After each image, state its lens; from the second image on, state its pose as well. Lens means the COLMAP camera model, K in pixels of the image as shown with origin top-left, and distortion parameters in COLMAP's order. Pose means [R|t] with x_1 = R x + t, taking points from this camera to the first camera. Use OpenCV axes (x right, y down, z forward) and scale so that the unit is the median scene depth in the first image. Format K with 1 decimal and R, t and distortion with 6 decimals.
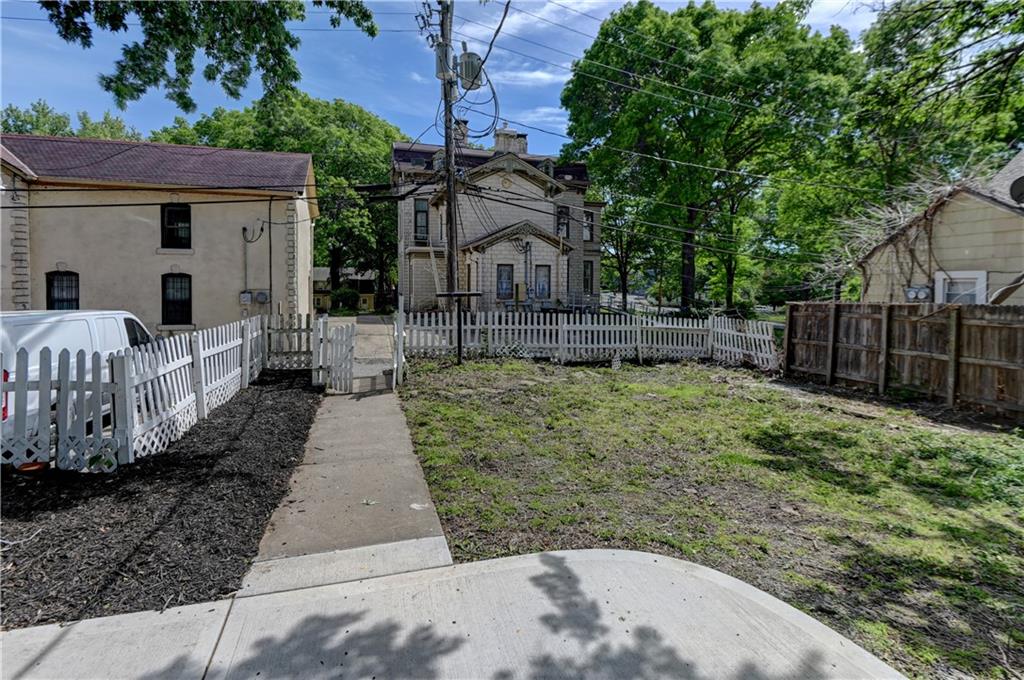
lens RADIAL K [[487.4, 0, 508.8], [0, 487.4, 288.6], [0, 0, 1]] dist [0.001032, 0.000465]
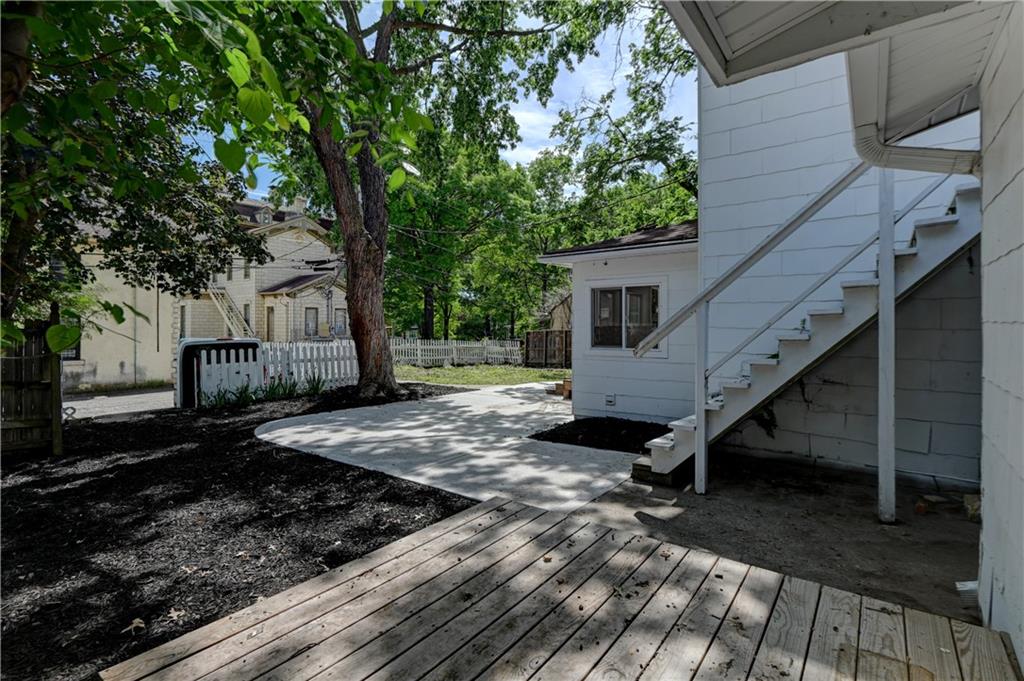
lens RADIAL K [[487.4, 0, 511.8], [0, 487.4, 333.1], [0, 0, 1]] dist [0.001032, 0.000465]
pose [[0.806478, -0.014184, 0.591094, -0.738953], [0.010118, 0.999897, 0.010189, 0.015698], [-0.591178, -0.002236, 0.806538, -0.680691]]
